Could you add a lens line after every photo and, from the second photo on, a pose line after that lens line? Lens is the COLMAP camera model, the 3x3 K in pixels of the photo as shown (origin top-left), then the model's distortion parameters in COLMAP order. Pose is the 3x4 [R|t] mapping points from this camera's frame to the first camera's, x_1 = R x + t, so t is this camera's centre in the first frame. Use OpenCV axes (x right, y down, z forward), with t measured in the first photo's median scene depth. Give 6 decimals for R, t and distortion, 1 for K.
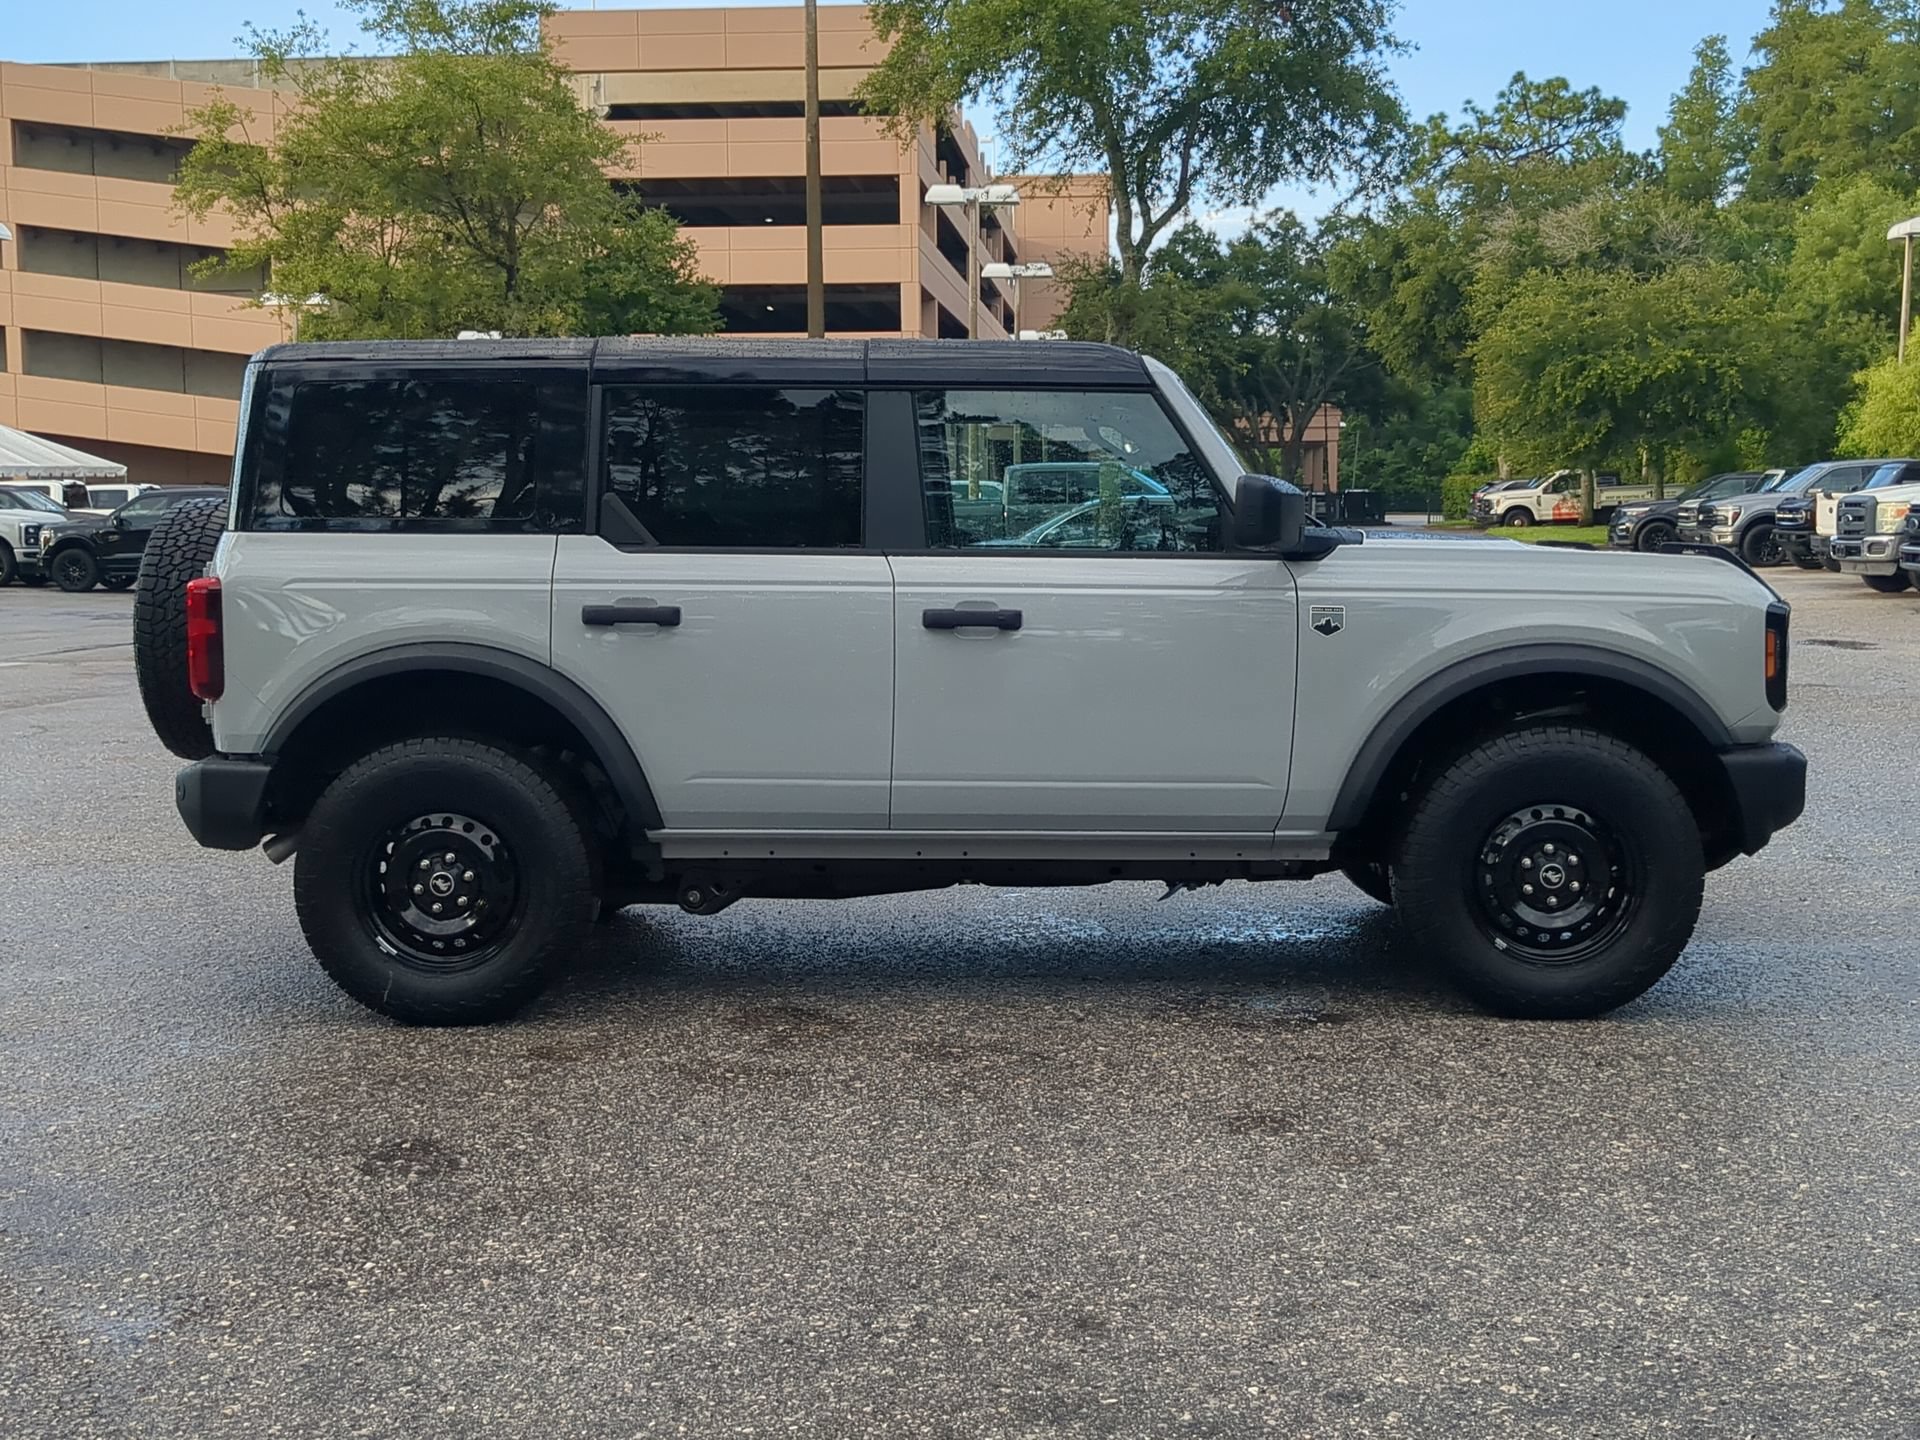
lens RADIAL K [[2266.3, 0, 959.3], [0, 2266.3, 716.9], [0, 0, 1]] dist [0.074345, -0.139541]
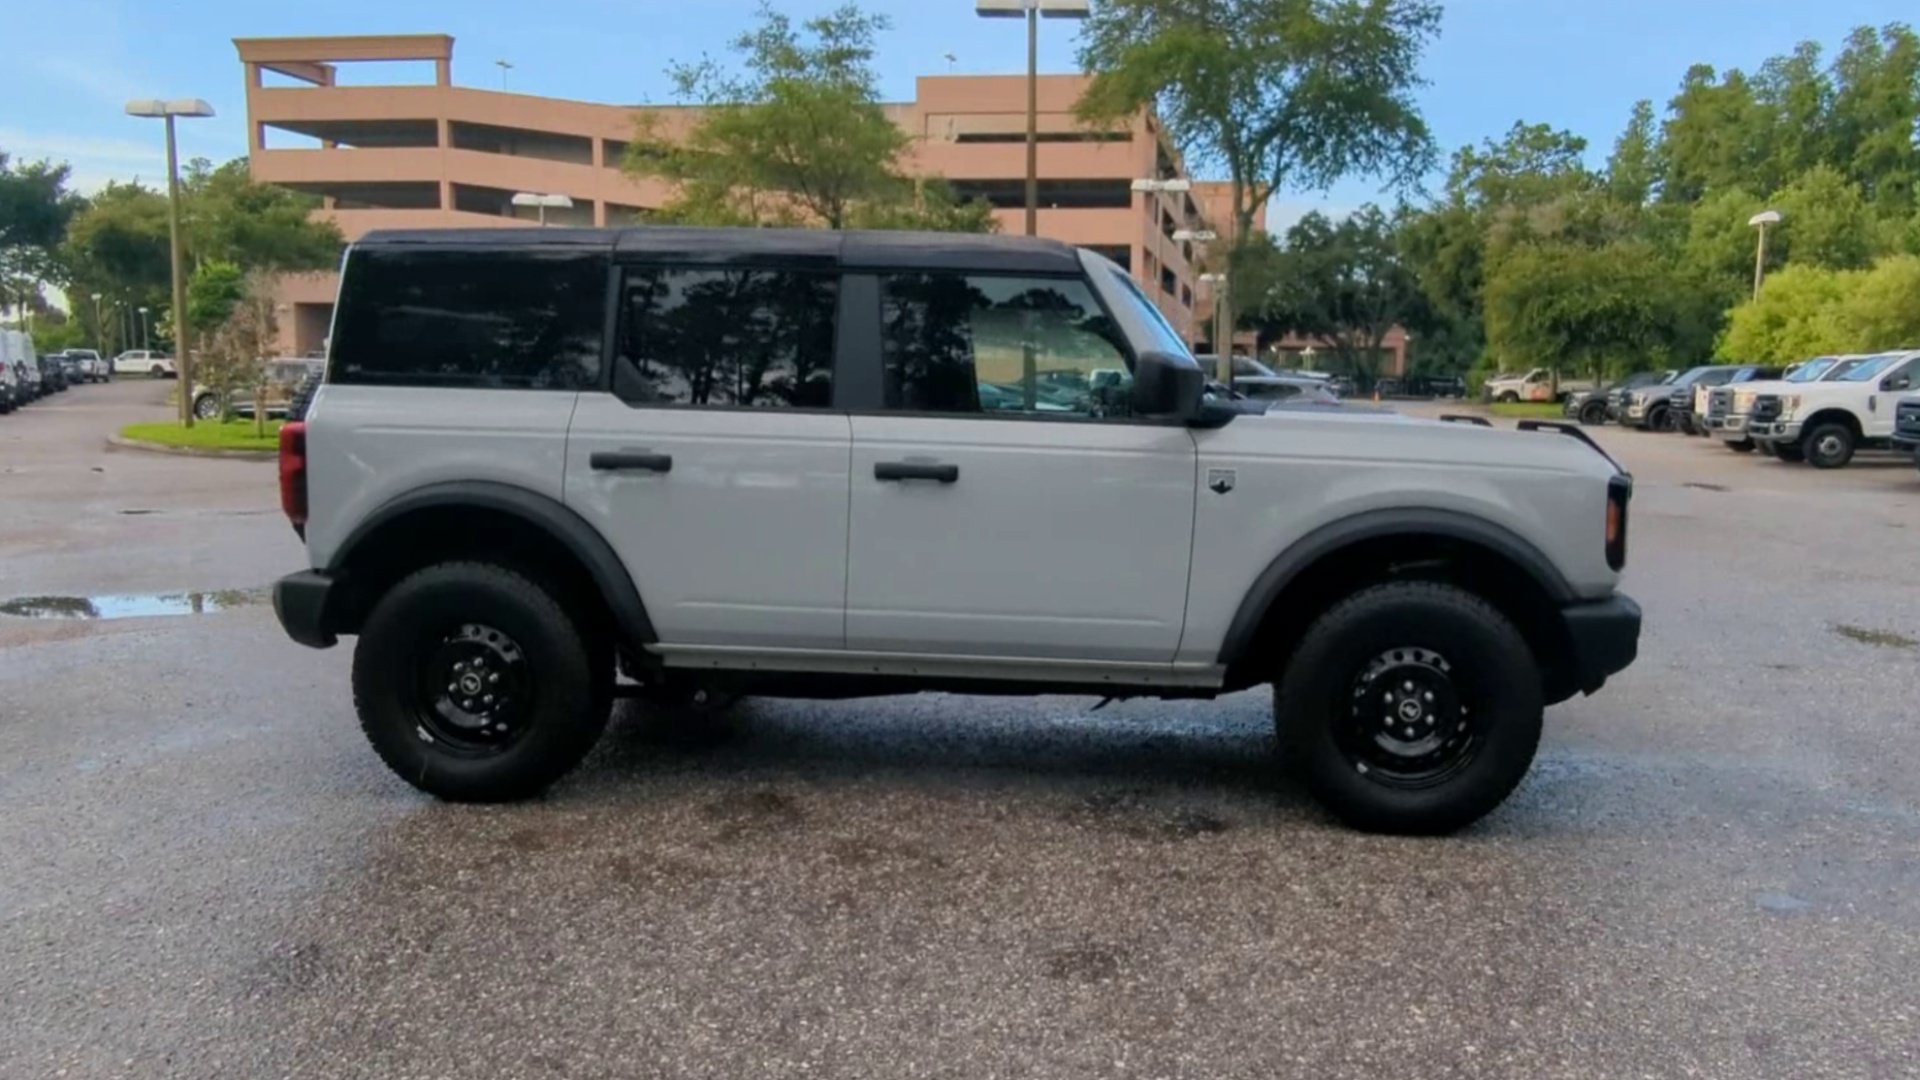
lens RADIAL K [[1365.9, 0, 1099.2], [0, 1365.9, 536.0], [0, 0, 1]] dist [-0.000862, 0.000505]
pose [[0.998218, 0.027112, -0.053149, 0.032776], [-0.026069, 0.999456, 0.020217, -0.006467], [0.053668, -0.018796, 0.998382, 0.073321]]
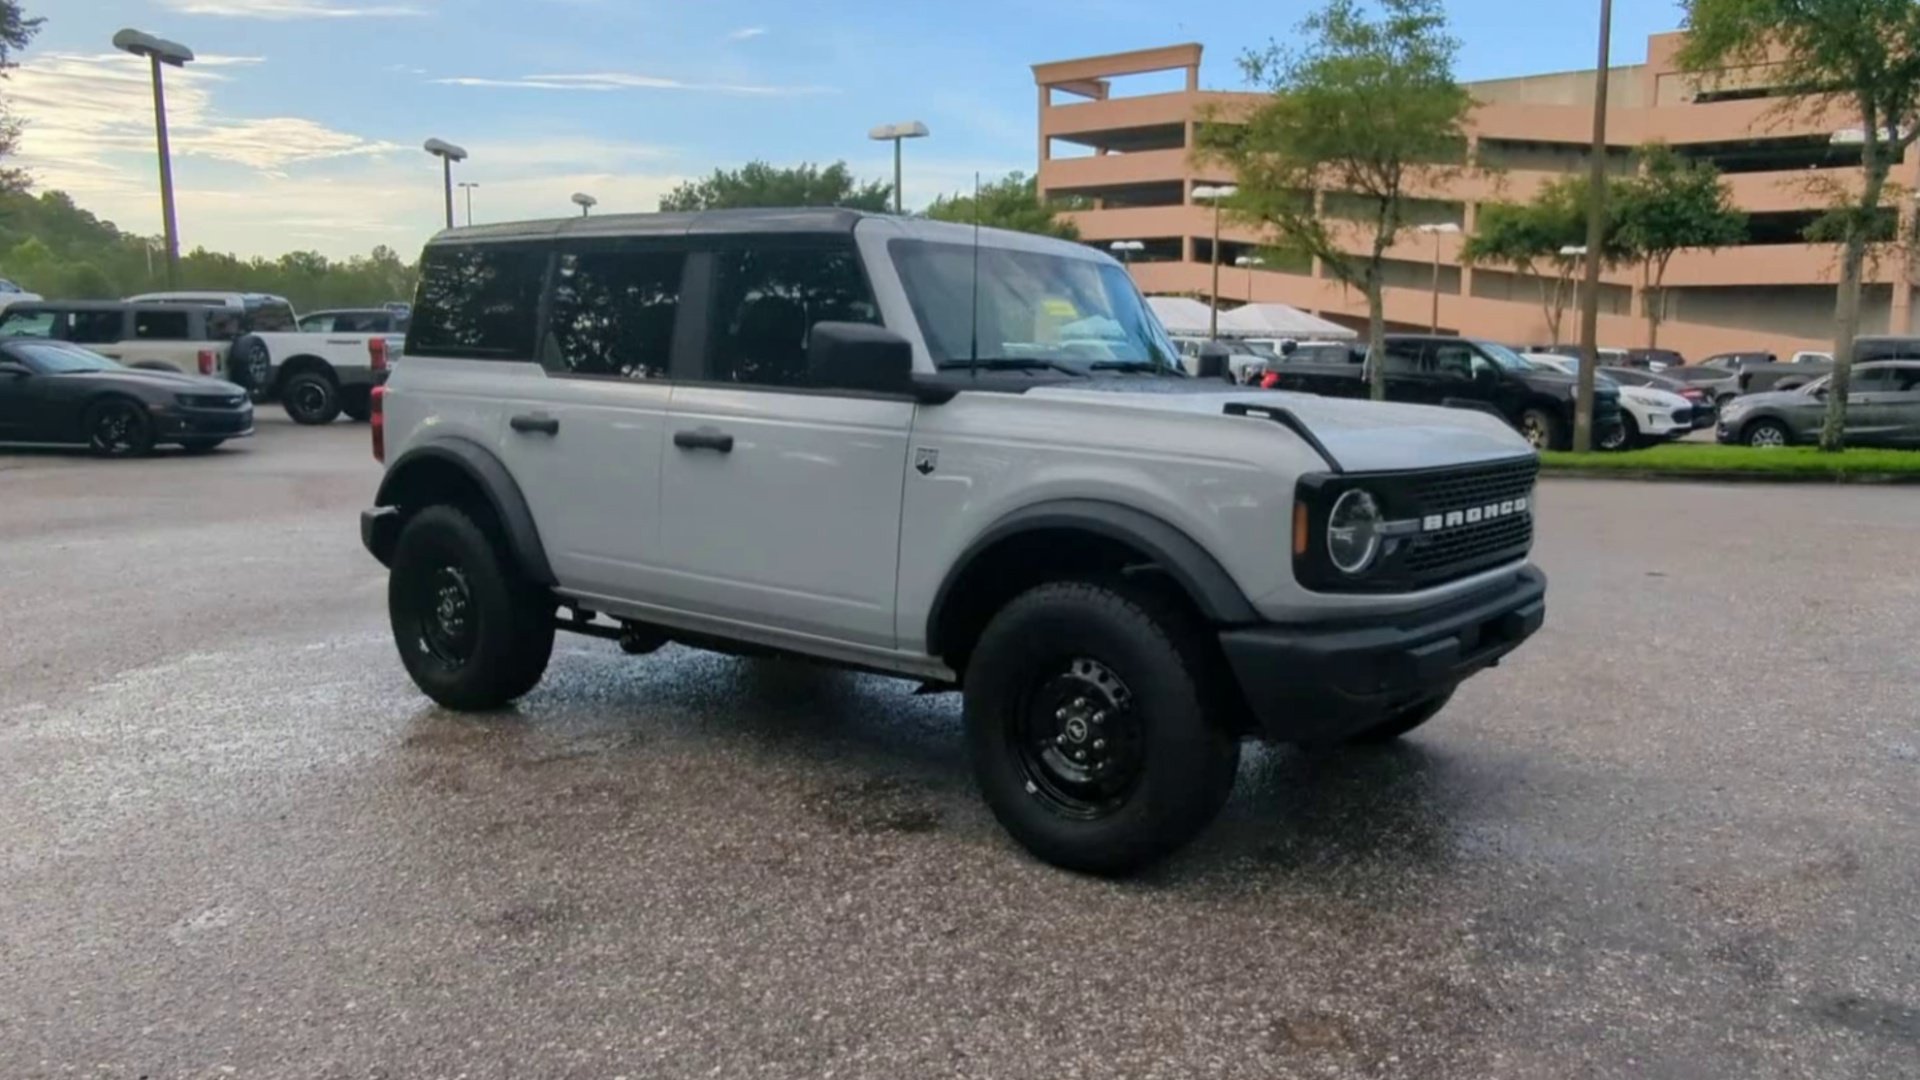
lens RADIAL K [[1390.2, 0, 1134.1], [0, 1390.2, 533.2], [0, 0, 1]] dist [0.003295, -0.003876]
pose [[0.848907, 0.089896, -0.520841, 0.139537], [-0.073083, 0.995928, 0.052780, -0.011934], [0.523465, -0.006740, 0.852020, 0.116586]]
